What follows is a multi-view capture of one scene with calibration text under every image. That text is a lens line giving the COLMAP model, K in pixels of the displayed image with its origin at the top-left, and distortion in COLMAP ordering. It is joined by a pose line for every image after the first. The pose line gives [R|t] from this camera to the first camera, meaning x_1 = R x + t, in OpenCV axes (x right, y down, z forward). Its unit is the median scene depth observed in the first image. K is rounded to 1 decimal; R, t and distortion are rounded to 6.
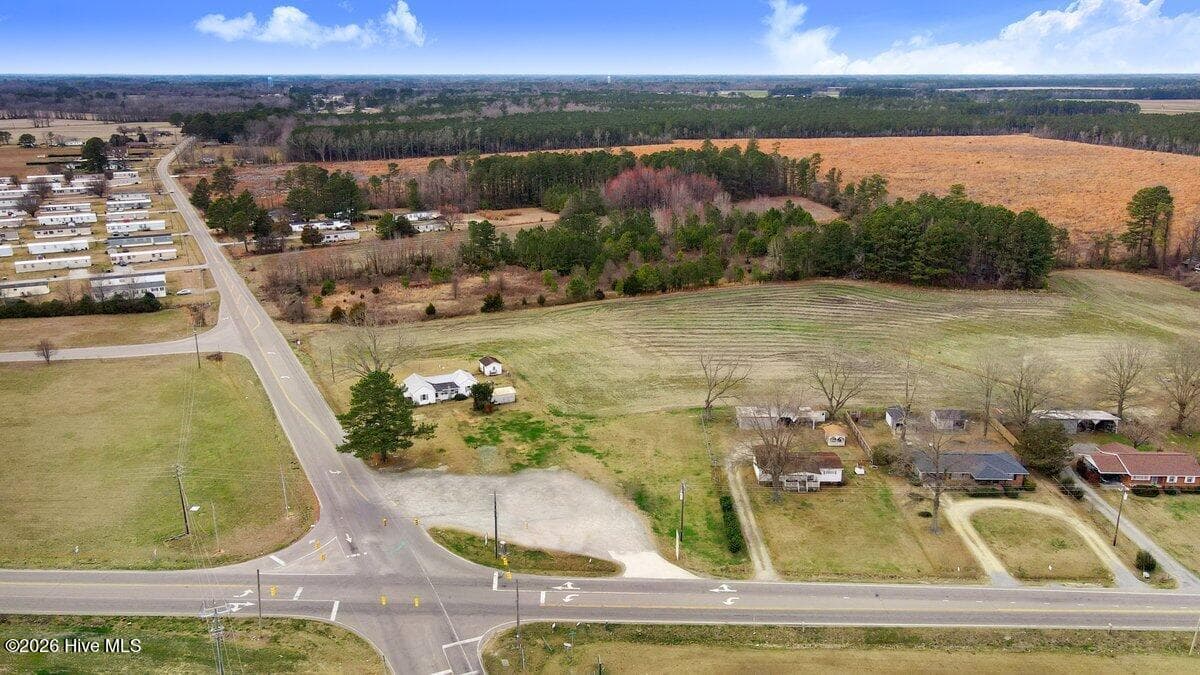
lens RADIAL K [[897.5, 0, 592.7], [0, 897.5, 304.3], [0, 0, 1]] dist [0.003910, 0.013293]
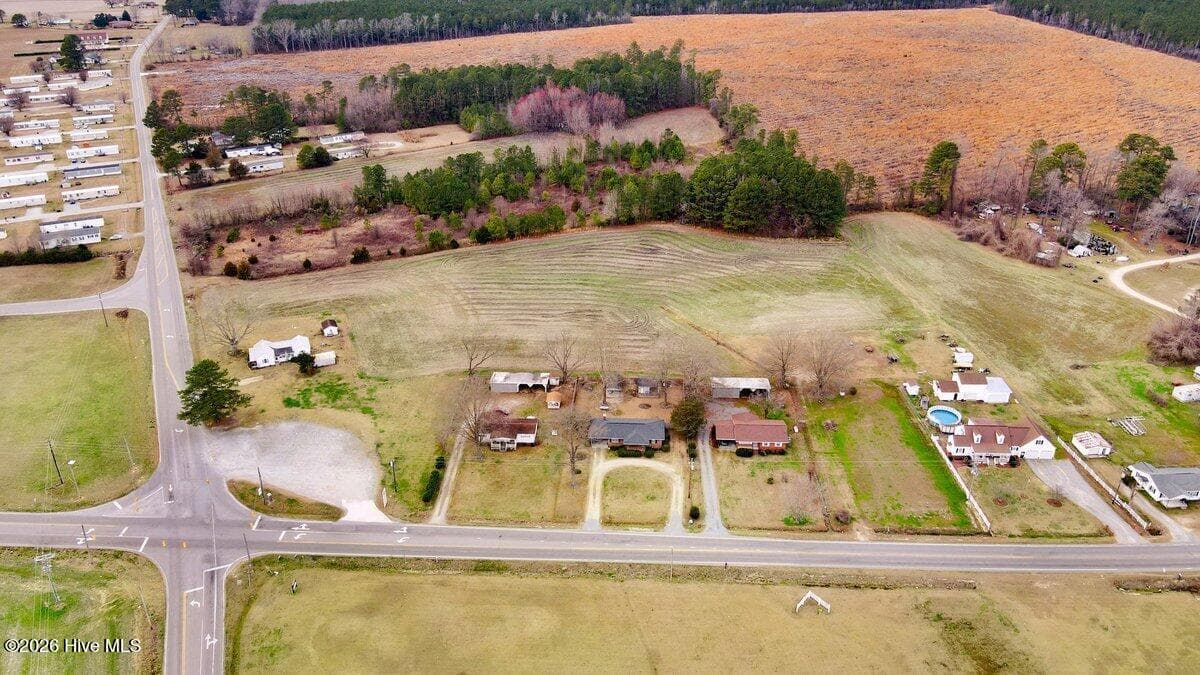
lens RADIAL K [[876.4, 0, 591.6], [0, 876.4, 337.8], [0, 0, 1]] dist [-0.006876, 0.038924]
pose [[0.999666, 0.003584, -0.025603, 0.421109], [0.001998, 0.976666, 0.214754, -0.266038], [0.025776, -0.214733, 0.976333, -0.304369]]
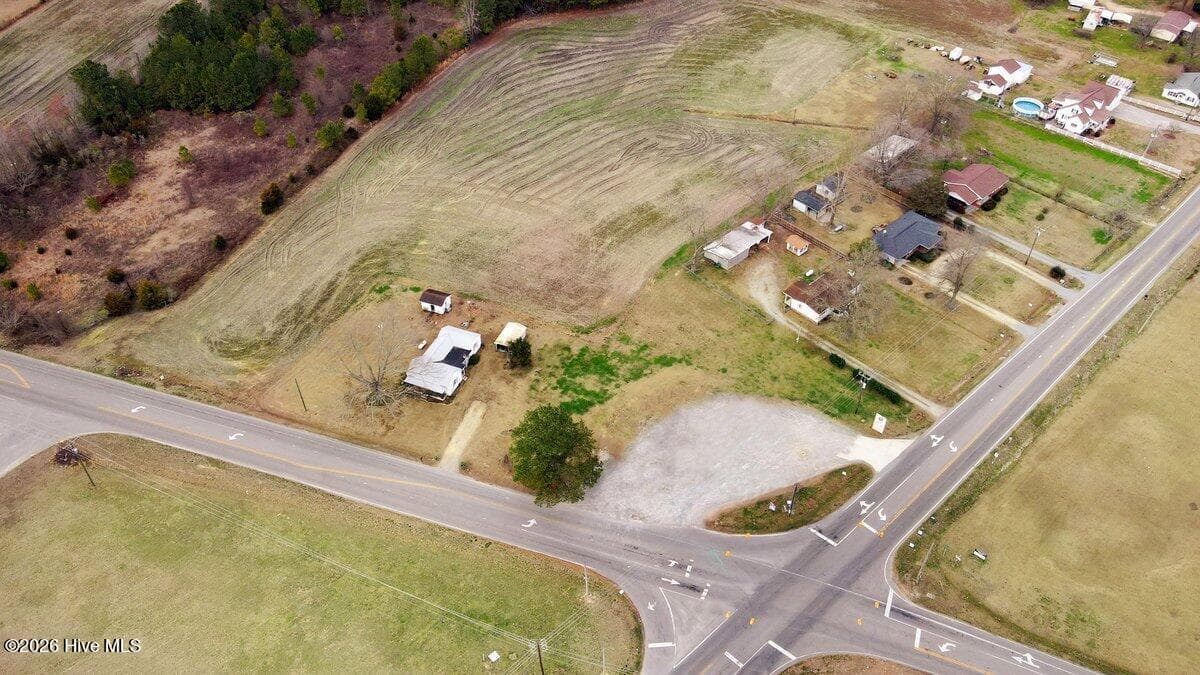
lens RADIAL K [[869.4, 0, 580.6], [0, 869.4, 333.7], [0, 0, 1]] dist [0.009328, 0.011985]
pose [[0.716283, -0.475795, 0.510450, -0.672846], [0.176355, 0.831185, 0.527286, -0.480843], [-0.675158, -0.287666, 0.679272, 0.449334]]
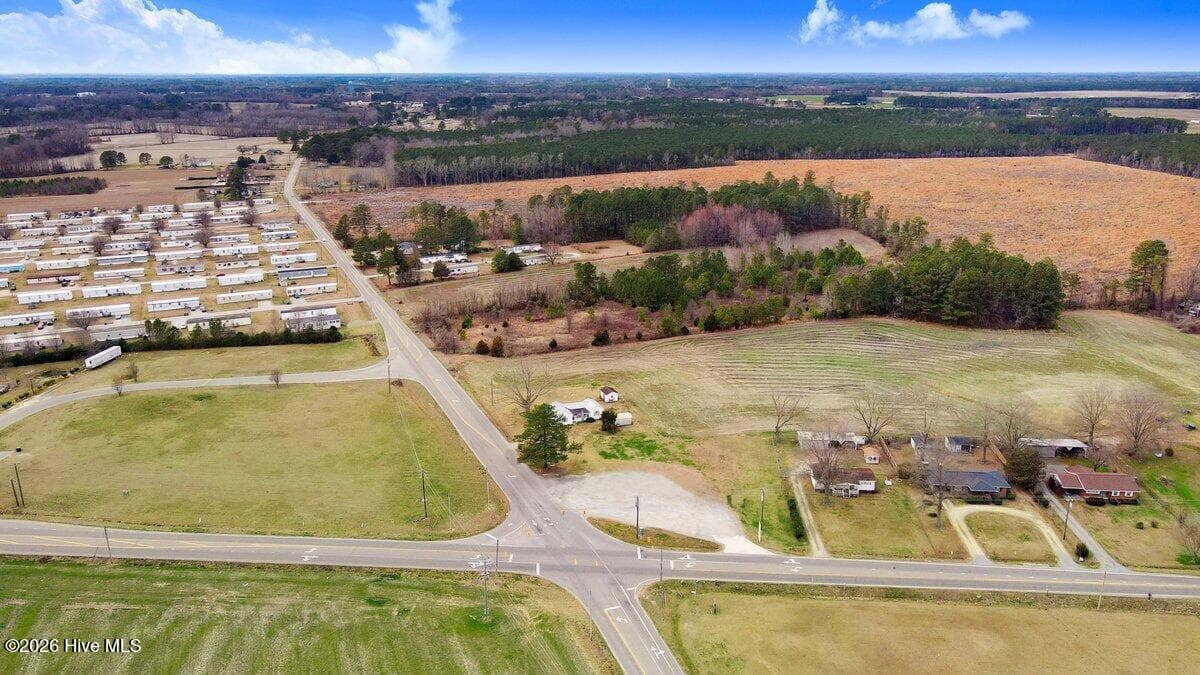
lens RADIAL K [[864.6, 0, 602.3], [0, 864.6, 340.6], [0, 0, 1]] dist [-0.003975, 0.029734]
pose [[0.998567, 0.011258, -0.052326, -0.083973], [-0.008789, 0.998848, 0.047180, -0.100825], [0.052796, -0.046653, 0.997515, -0.377093]]
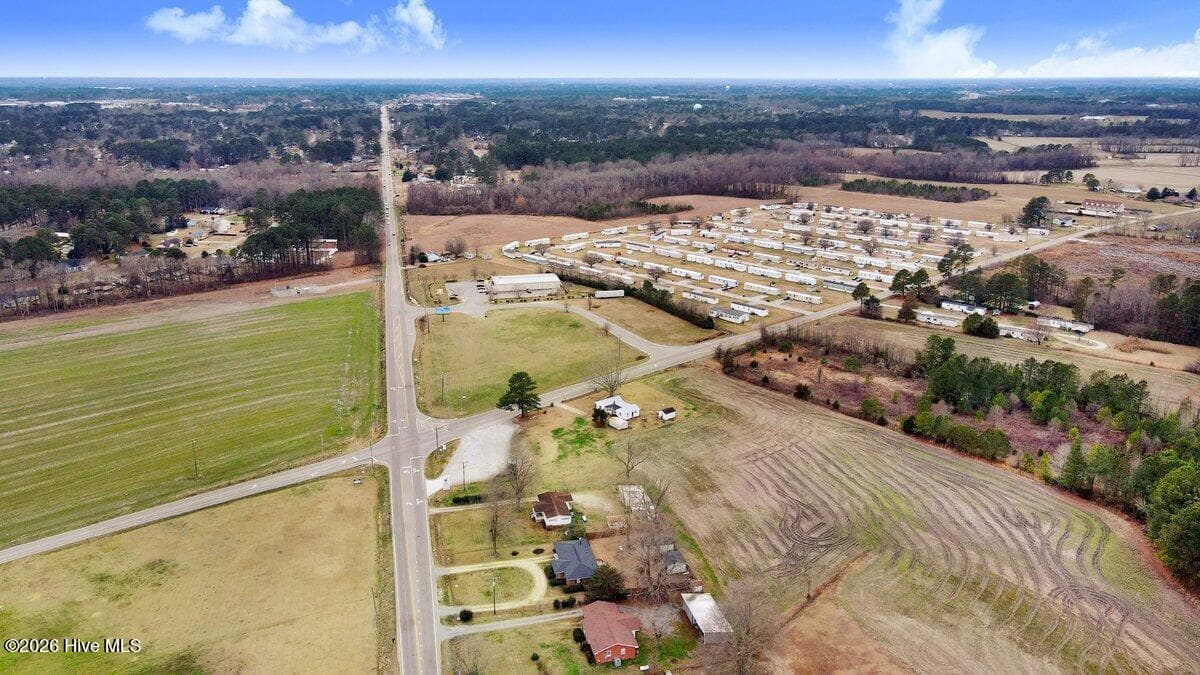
lens RADIAL K [[876.4, 0, 591.6], [0, 876.4, 337.8], [0, 0, 1]] dist [-0.006876, 0.038924]
pose [[0.268922, 0.277208, -0.922408, 1.716976], [-0.244484, 0.945967, 0.213010, -0.488300], [0.931616, 0.168230, 0.322165, 0.549198]]
